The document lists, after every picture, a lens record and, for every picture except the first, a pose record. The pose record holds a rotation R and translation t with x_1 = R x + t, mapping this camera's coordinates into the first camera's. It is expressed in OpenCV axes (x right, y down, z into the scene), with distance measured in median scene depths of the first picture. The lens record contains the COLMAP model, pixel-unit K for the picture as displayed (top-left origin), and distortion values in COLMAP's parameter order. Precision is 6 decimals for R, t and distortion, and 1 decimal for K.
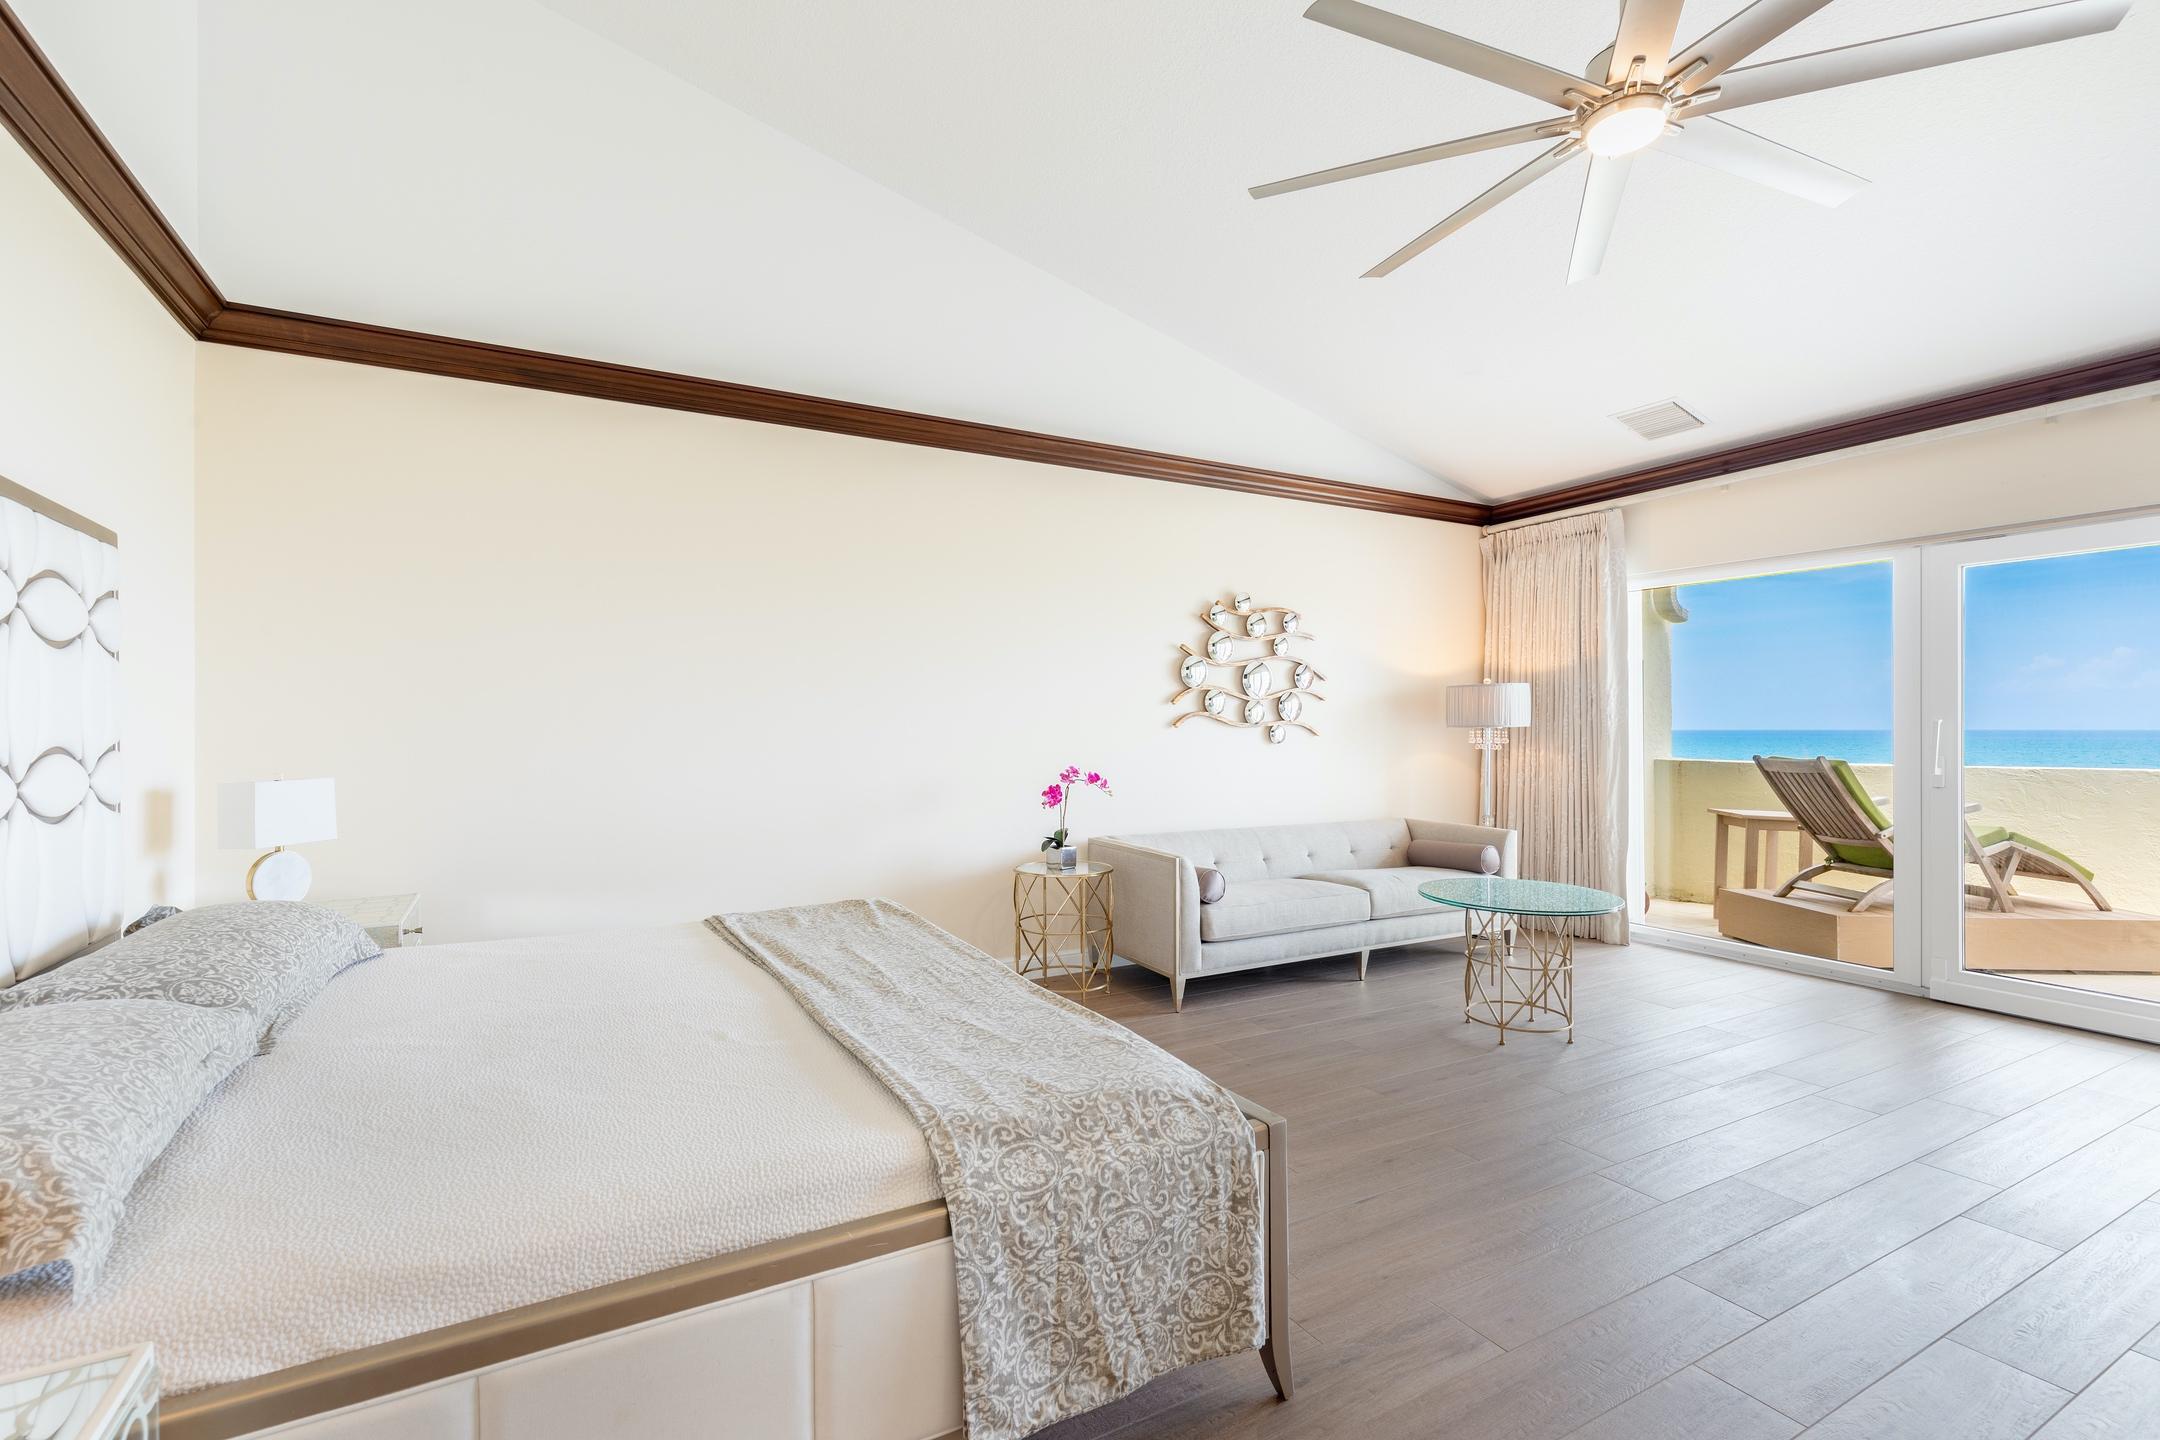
lens RADIAL K [[975.1, 0, 1081.2], [0, 975.1, 718.5], [0, 0, 1]] dist [0.003226, -0.000507]
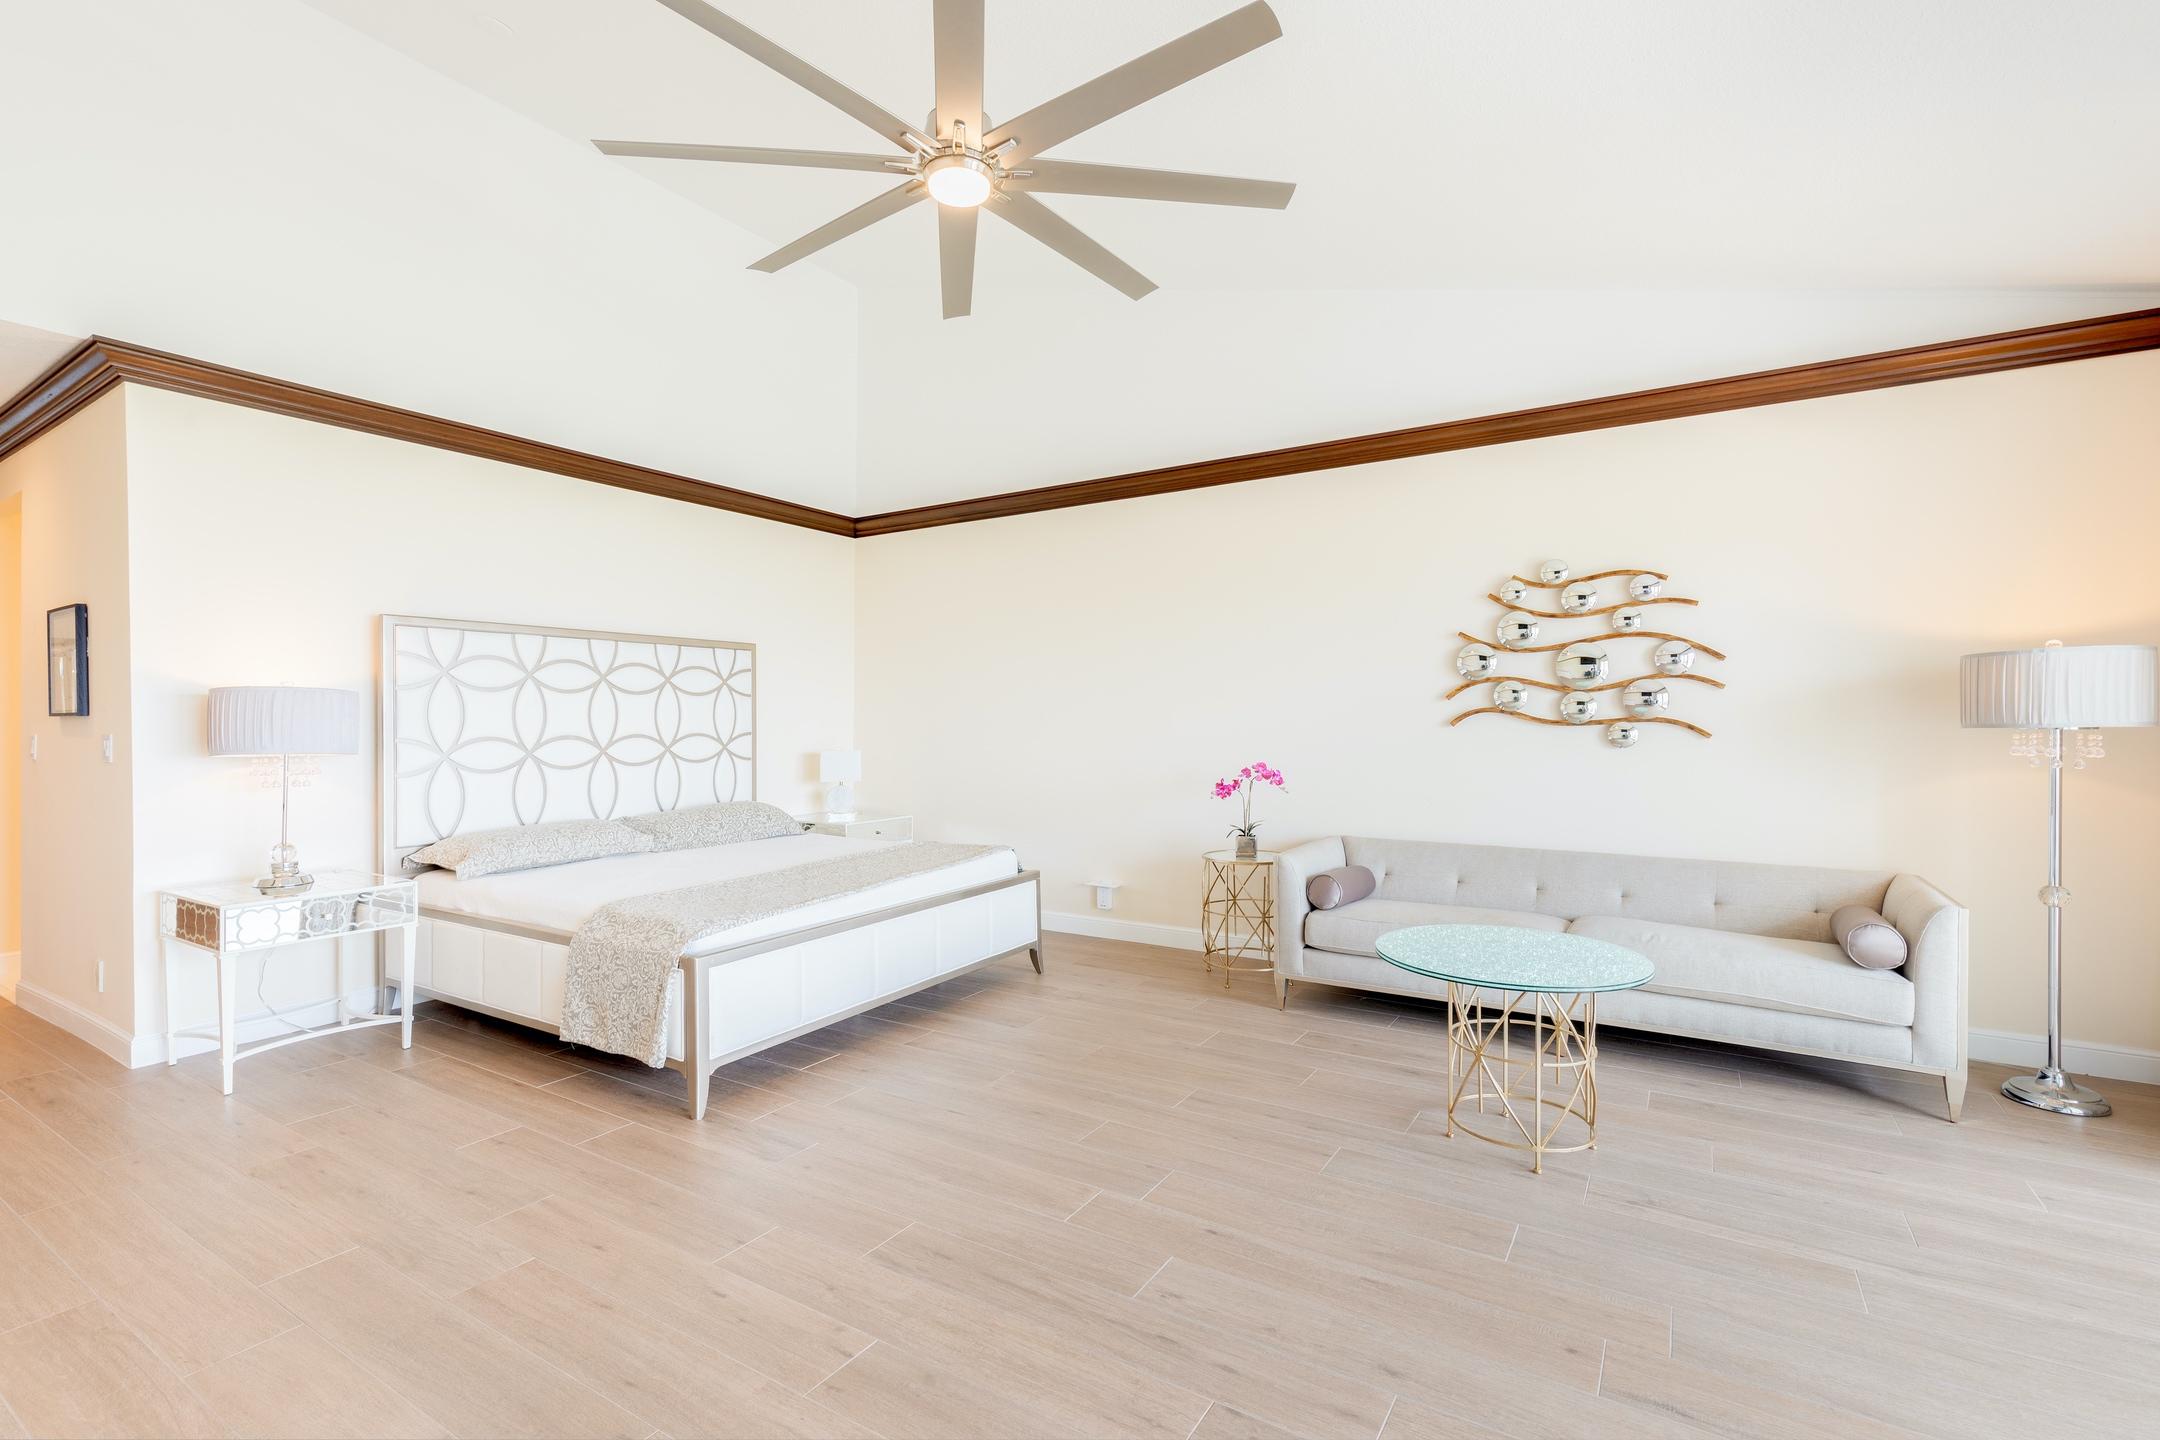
lens RADIAL K [[975.1, 0, 1083.4], [0, 975.1, 728.1], [0, 0, 1]] dist [0.003226, -0.000507]
pose [[0.472714, 0.003312, -0.881210, 0.846315], [0.010315, 0.999904, 0.009292, -0.000989], [0.881156, -0.013482, 0.472634, 0.330971]]
